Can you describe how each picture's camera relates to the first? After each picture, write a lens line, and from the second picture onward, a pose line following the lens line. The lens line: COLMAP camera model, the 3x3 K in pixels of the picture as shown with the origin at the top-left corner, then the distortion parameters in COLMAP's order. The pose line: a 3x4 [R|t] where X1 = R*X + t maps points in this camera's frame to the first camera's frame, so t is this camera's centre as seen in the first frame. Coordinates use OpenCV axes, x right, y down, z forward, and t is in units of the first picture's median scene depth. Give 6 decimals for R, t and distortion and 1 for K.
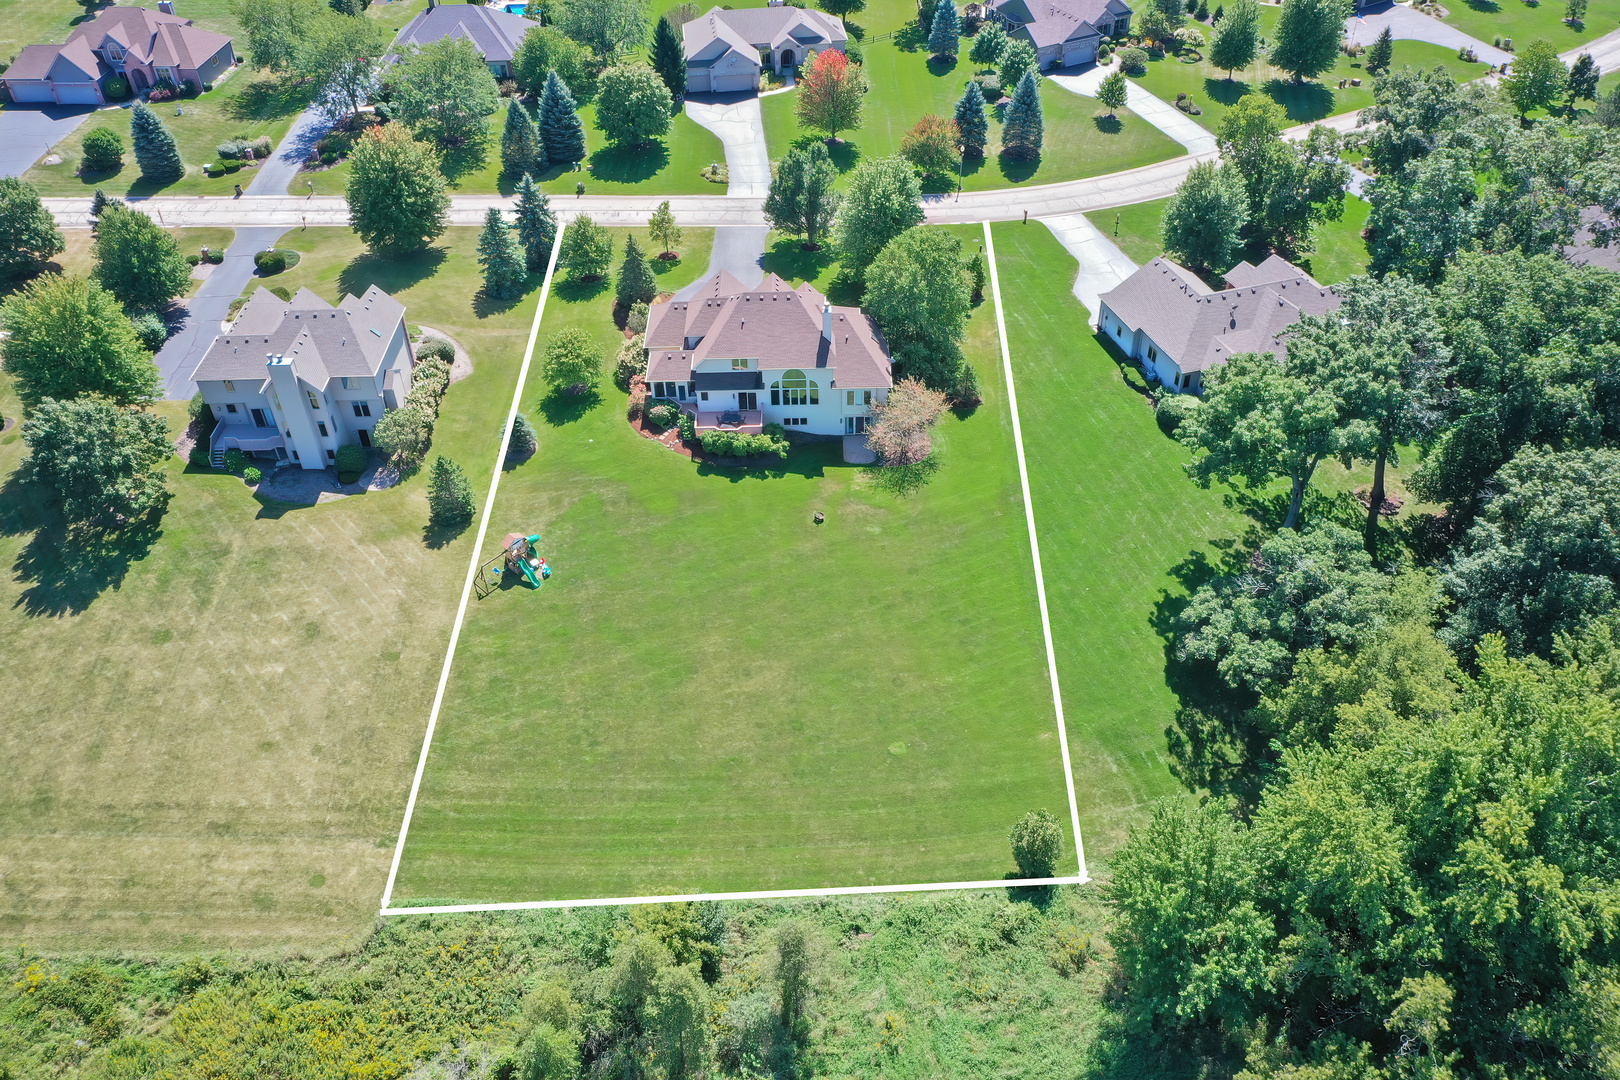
lens RADIAL K [[1282.9, 0, 813.1], [0, 1282.9, 543.5], [0, 0, 1]] dist [-0.004215, 0.005748]
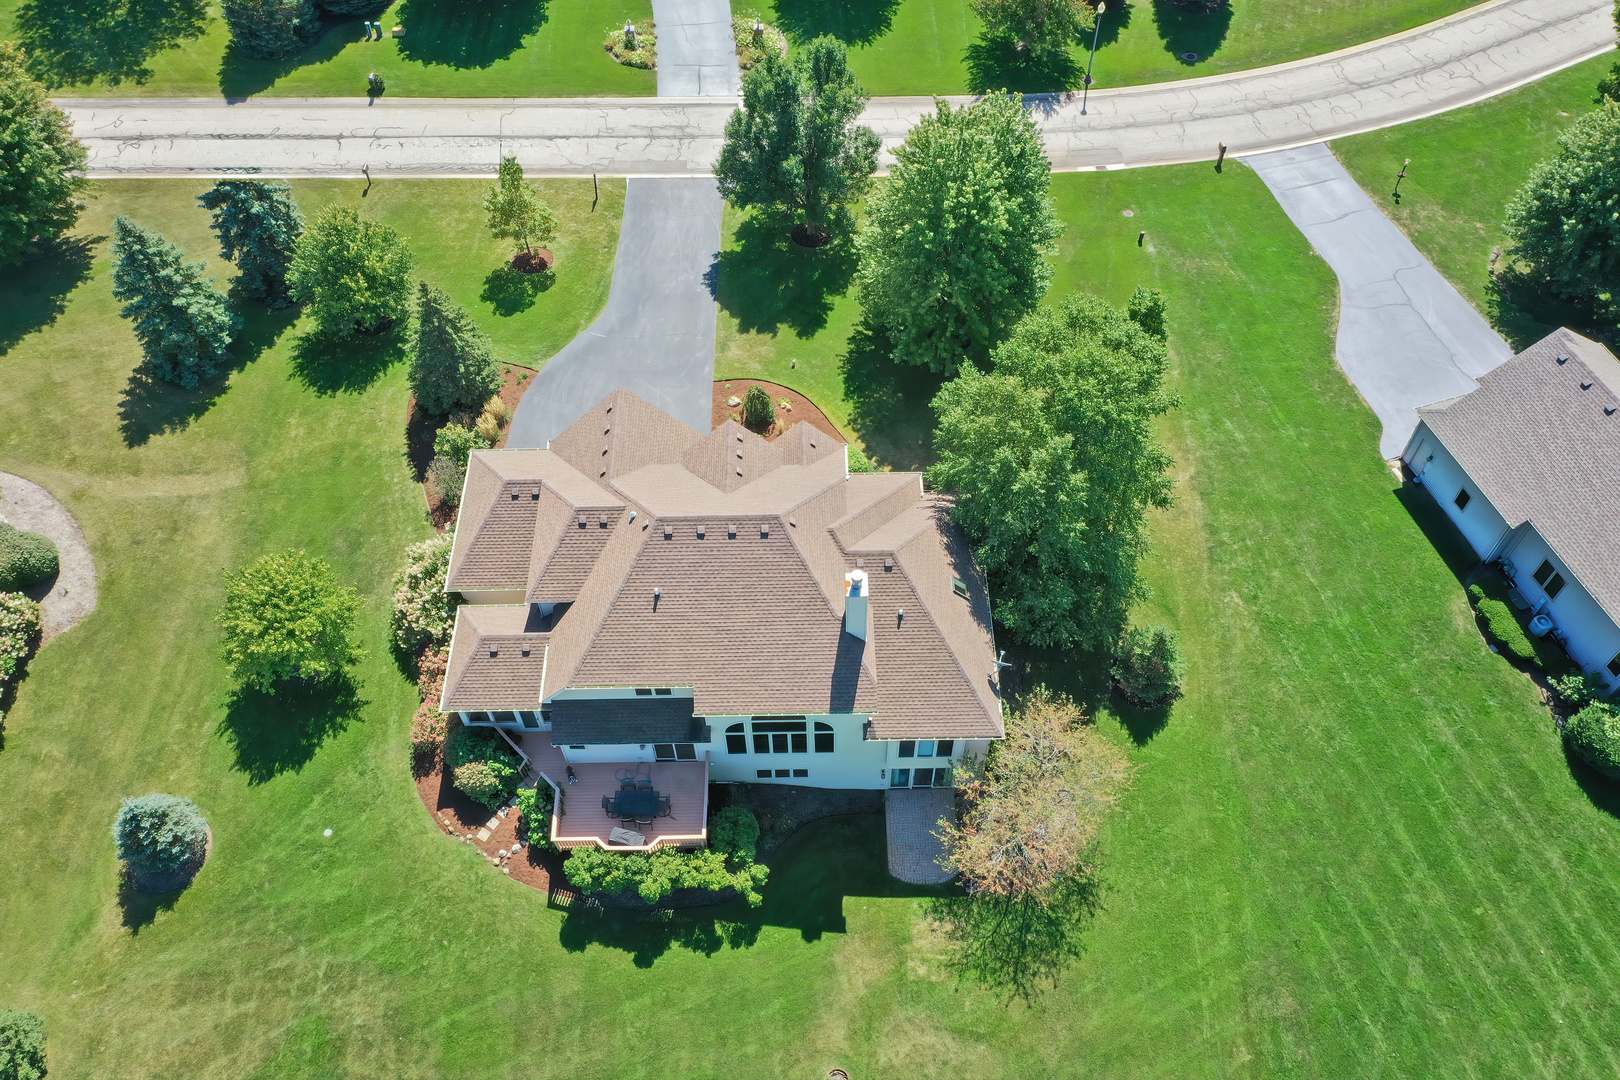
lens RADIAL K [[1282.9, 0, 805.6], [0, 1282.9, 535.6], [0, 0, 1]] dist [-0.004215, 0.005748]
pose [[0.999994, -0.000215, 0.003444, -0.006744], [-0.000558, 0.974878, 0.222739, -0.269083], [-0.003405, -0.222739, 0.974872, 0.556934]]
